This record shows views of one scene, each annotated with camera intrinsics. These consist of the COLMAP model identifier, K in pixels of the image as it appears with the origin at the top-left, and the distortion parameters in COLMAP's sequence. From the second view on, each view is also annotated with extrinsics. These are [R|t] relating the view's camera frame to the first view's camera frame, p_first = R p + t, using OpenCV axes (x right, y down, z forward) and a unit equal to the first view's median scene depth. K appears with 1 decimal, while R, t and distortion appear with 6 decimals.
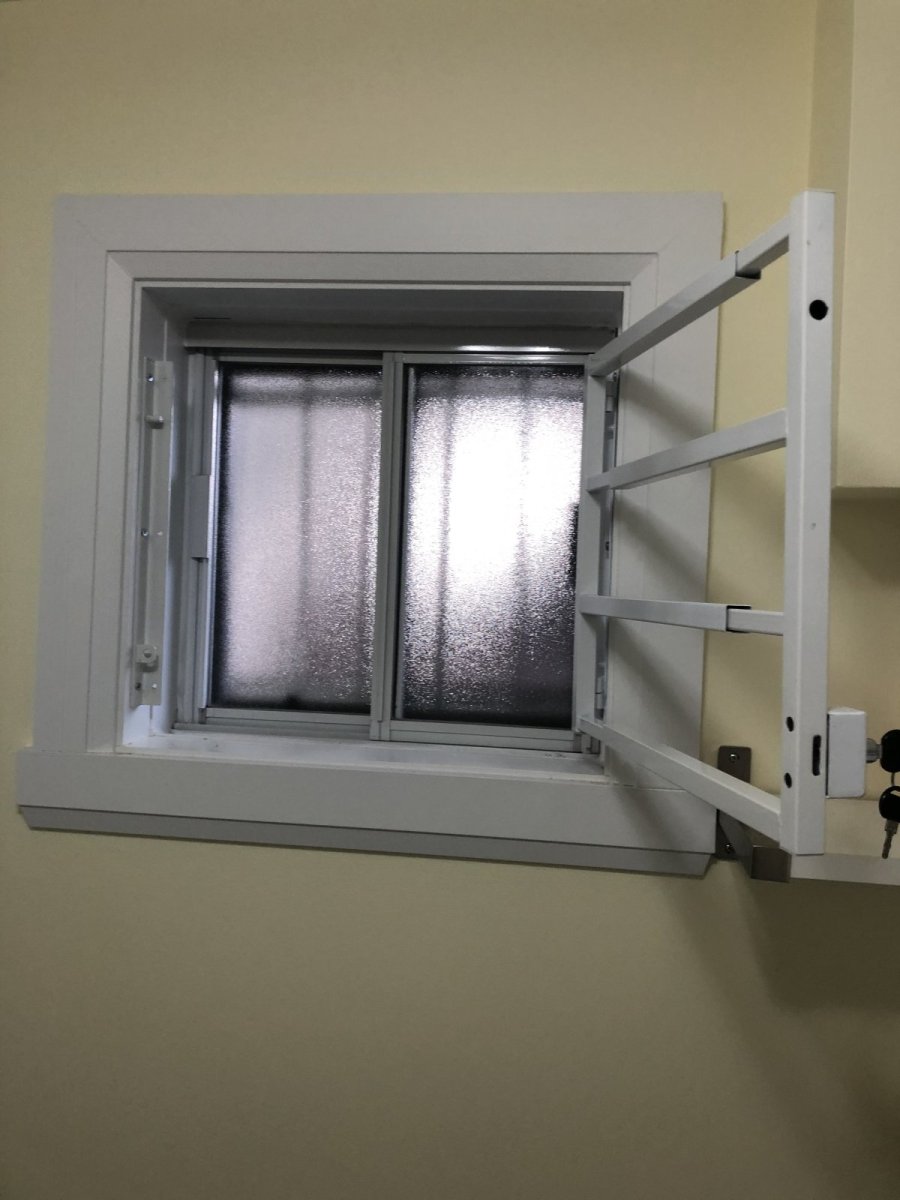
lens RADIAL K [[960.4, 0, 477.2], [0, 960.4, 603.8], [0, 0, 1]] dist [0.067208, -0.045994]
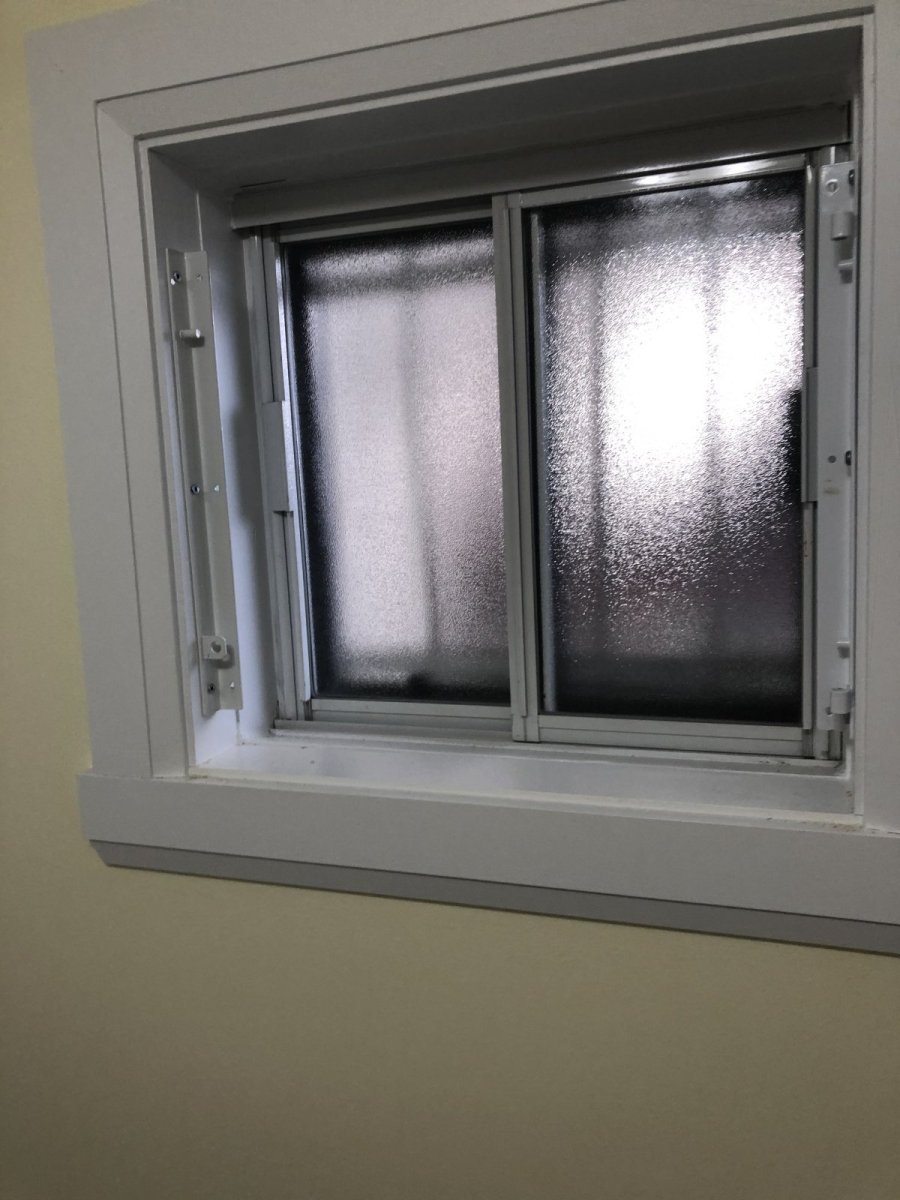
lens RADIAL K [[960.4, 0, 477.2], [0, 960.4, 603.8], [0, 0, 1]] dist [0.067208, -0.045994]
pose [[0.973469, -0.051139, -0.223031, 0.033074], [0.078025, 0.990476, 0.113447, -0.050566], [0.215106, -0.127839, 0.968187, 0.284533]]
